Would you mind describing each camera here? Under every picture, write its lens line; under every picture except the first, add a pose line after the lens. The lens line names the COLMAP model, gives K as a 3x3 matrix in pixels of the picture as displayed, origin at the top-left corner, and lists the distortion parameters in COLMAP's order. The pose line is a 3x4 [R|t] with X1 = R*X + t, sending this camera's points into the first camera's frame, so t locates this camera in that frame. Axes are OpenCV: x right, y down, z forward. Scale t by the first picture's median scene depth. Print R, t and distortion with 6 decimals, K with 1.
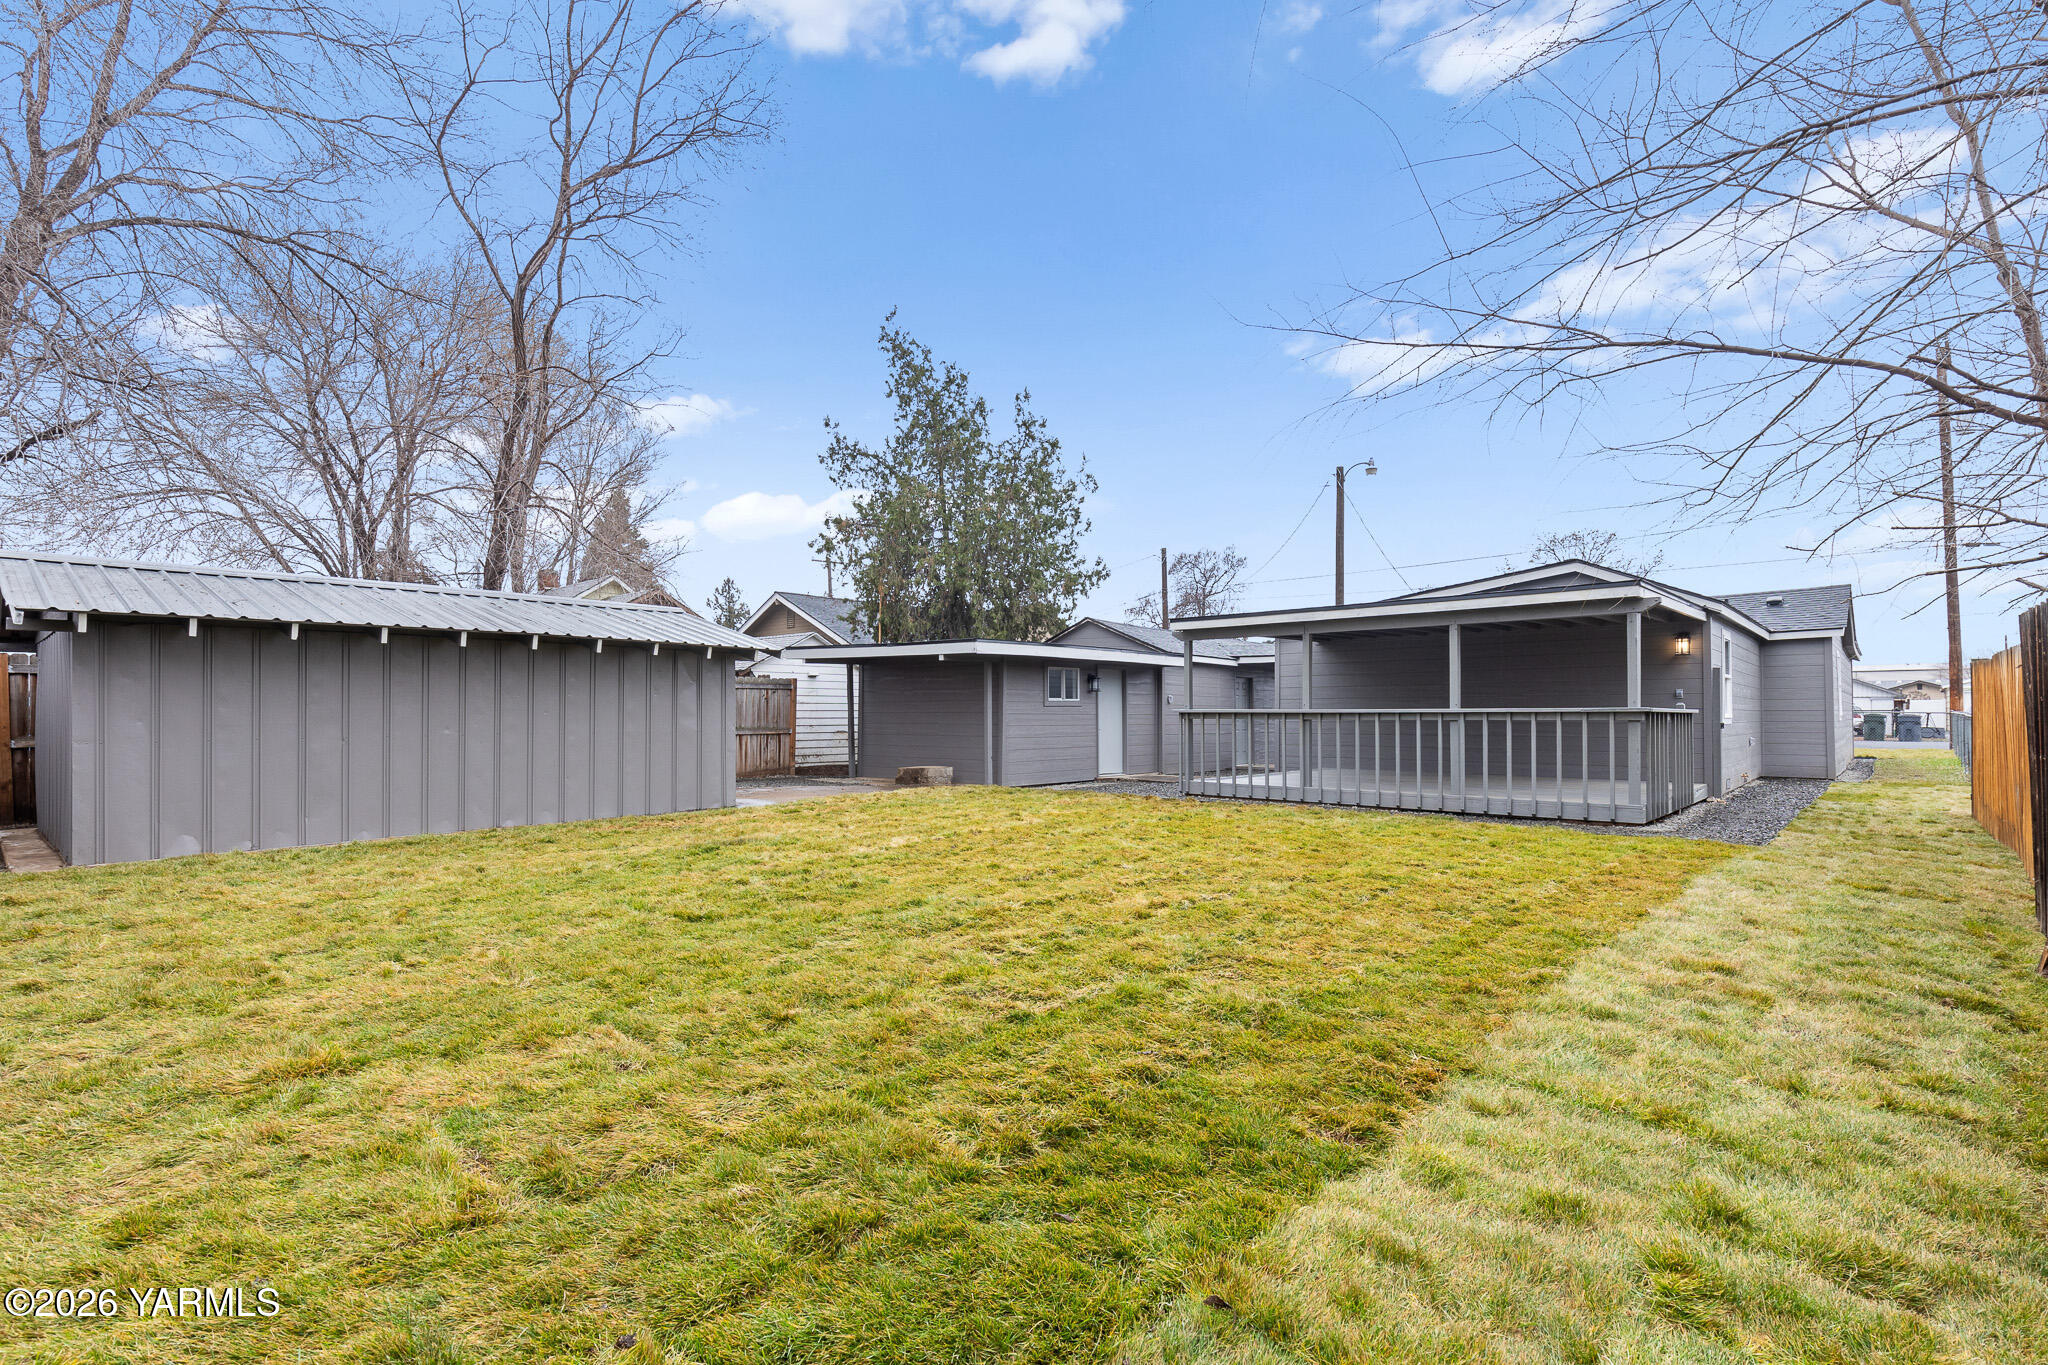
lens RADIAL K [[940.6, 0, 1018.1], [0, 940.6, 710.9], [0, 0, 1]] dist [0.002939, -0.000029]
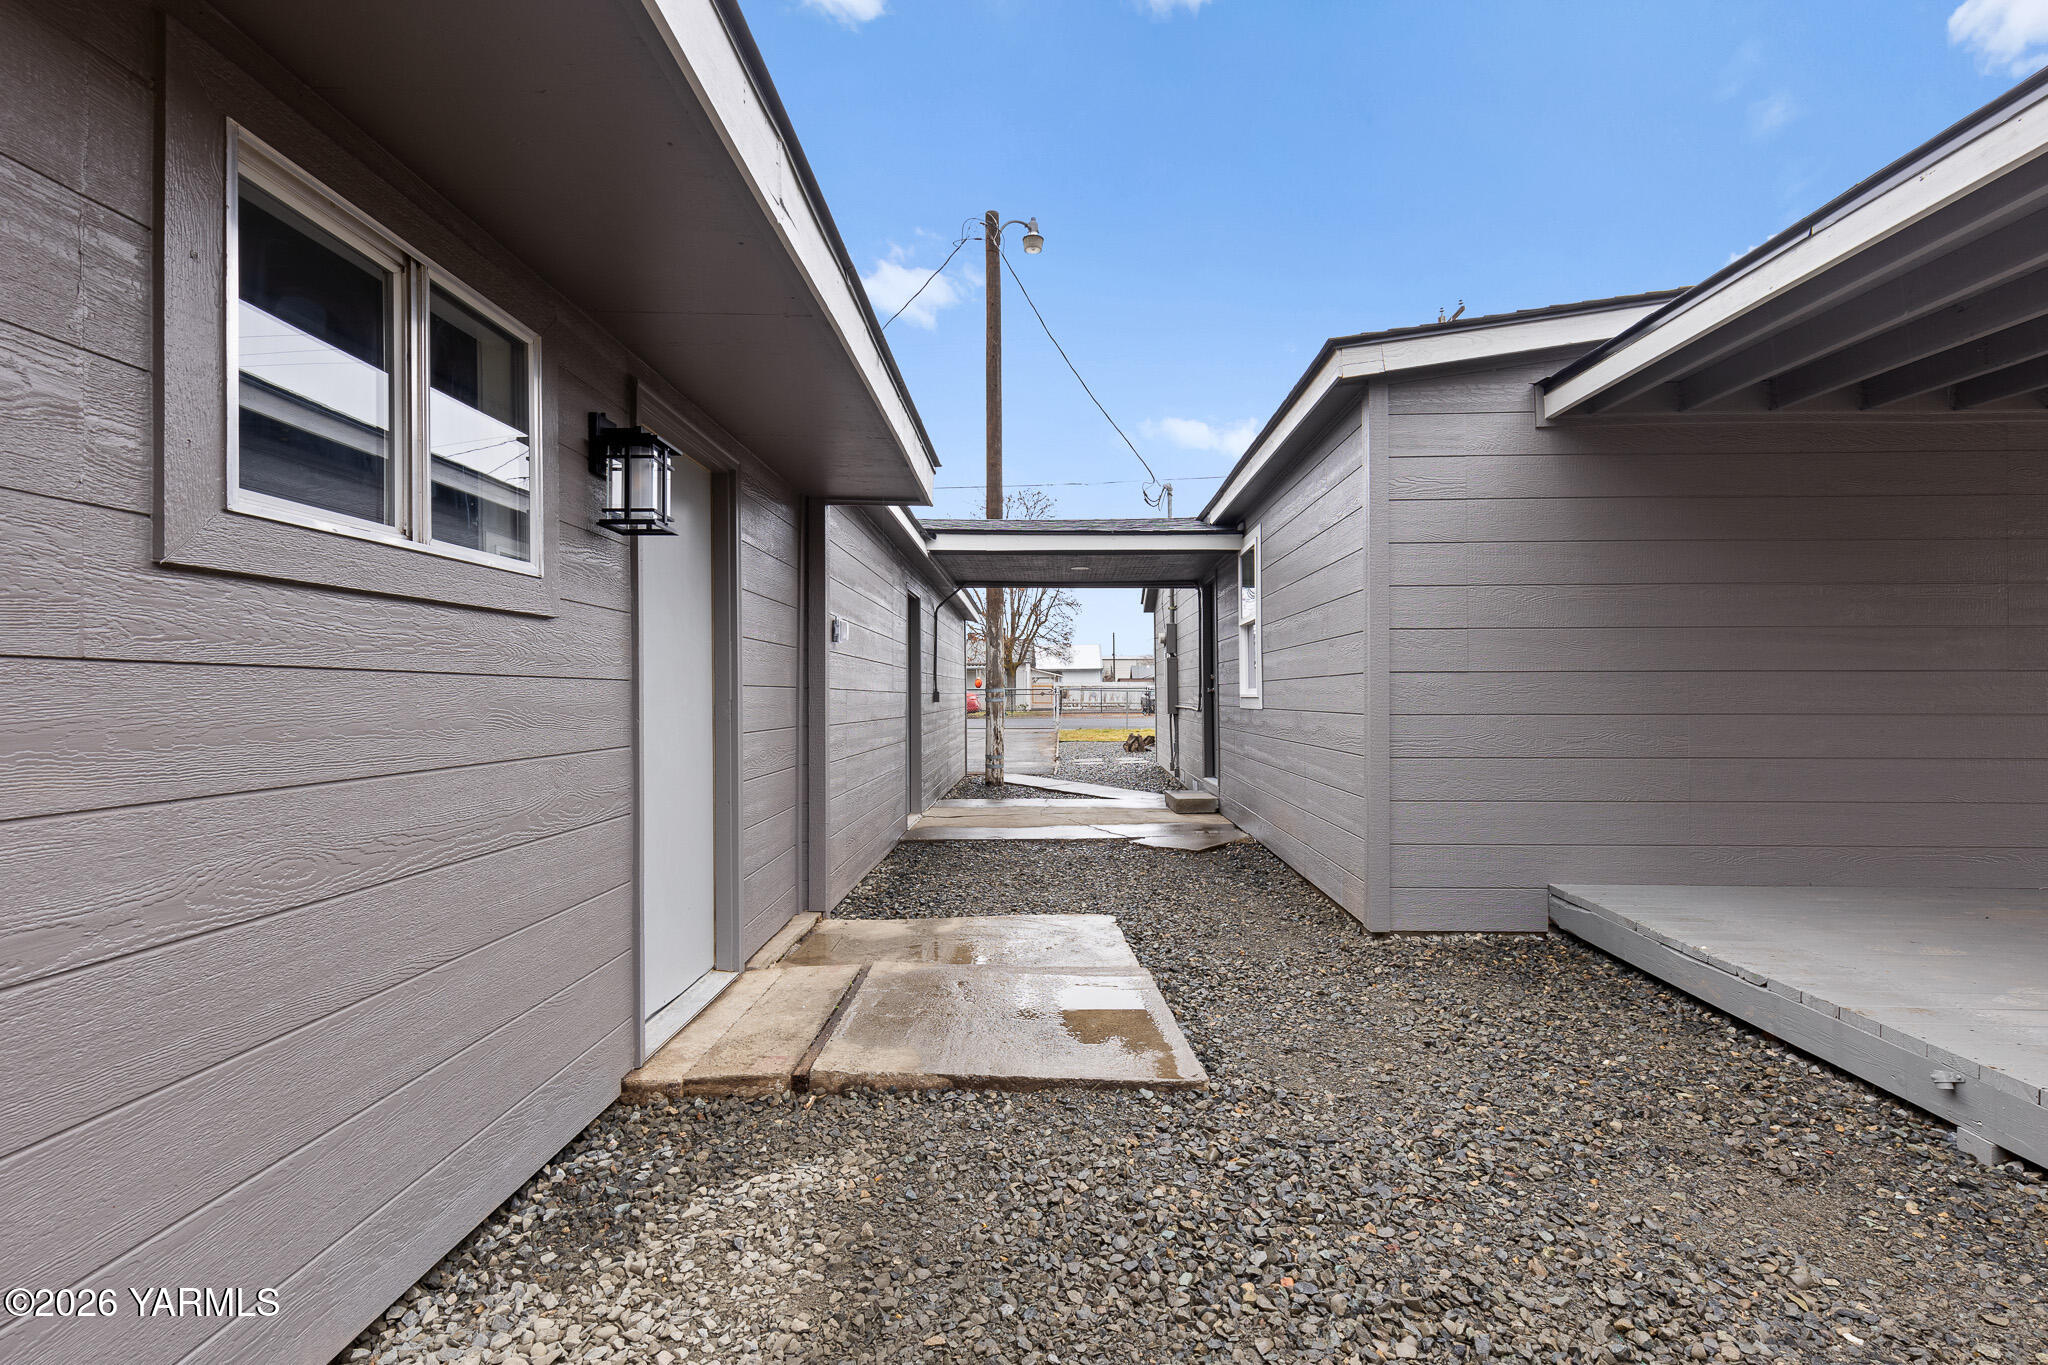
lens RADIAL K [[942.0, 0, 1030.2], [0, 942.0, 690.8], [0, 0, 1]] dist [0.004036, -0.000276]
pose [[0.757703, 0.002349, 0.652595, 0.024786], [-0.003244, 0.999995, 0.000167, 0.004332], [-0.652591, -0.002244, 0.757707, 0.699140]]
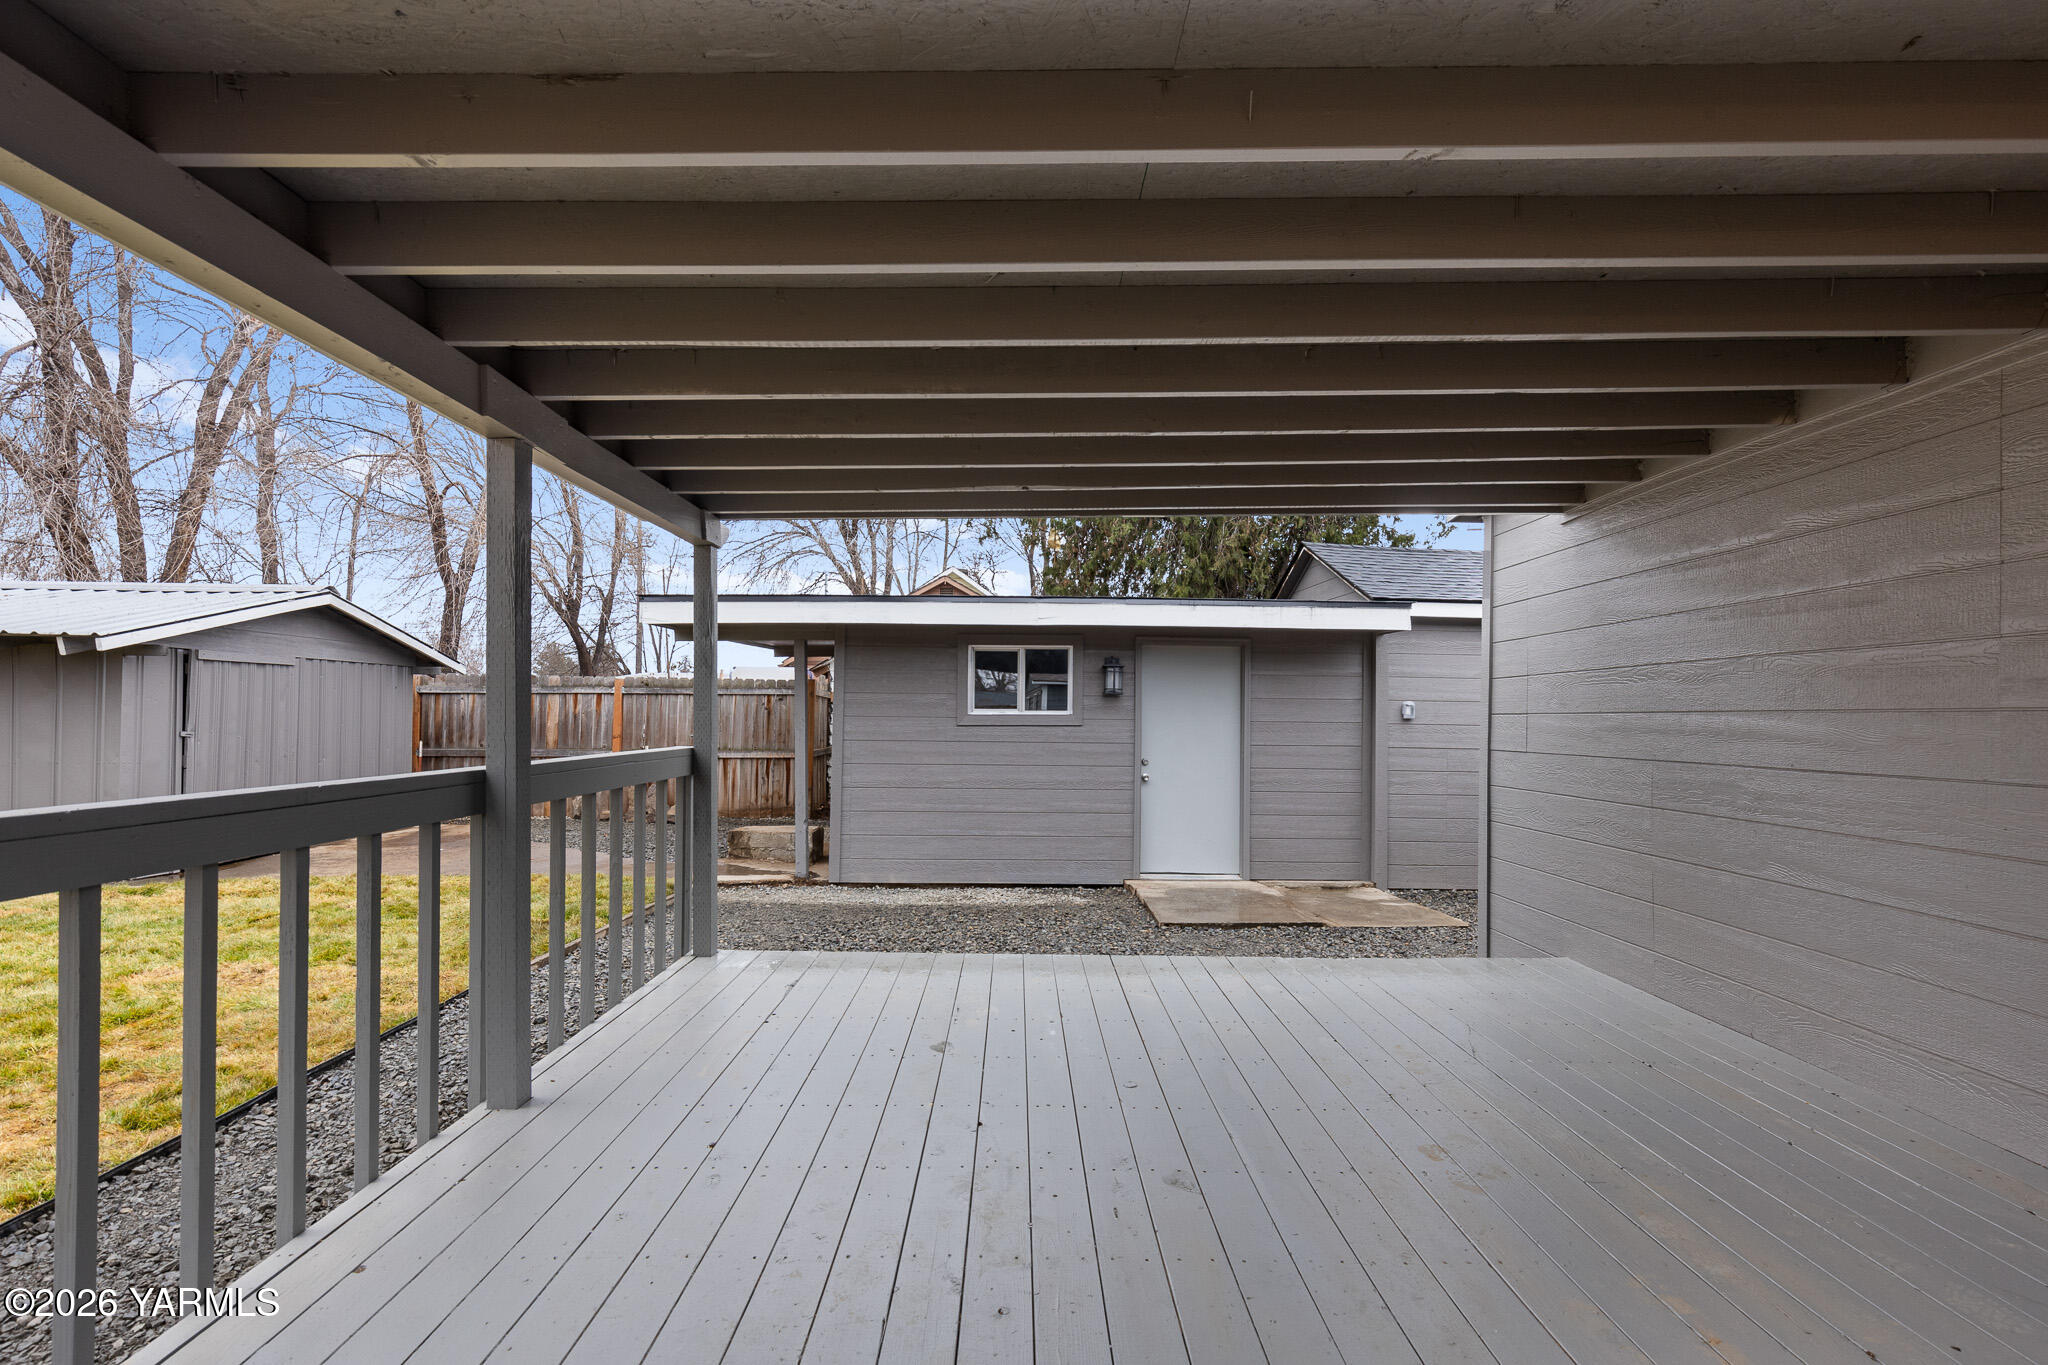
lens RADIAL K [[944.1, 0, 1031.8], [0, 944.1, 724.7], [0, 0, 1]] dist [0.002728, -0.000131]
pose [[0.695091, 0.014199, -0.718781, 0.320972], [-0.005493, 0.999881, 0.014441, -0.010100], [0.718901, -0.006090, 0.695086, 0.538894]]
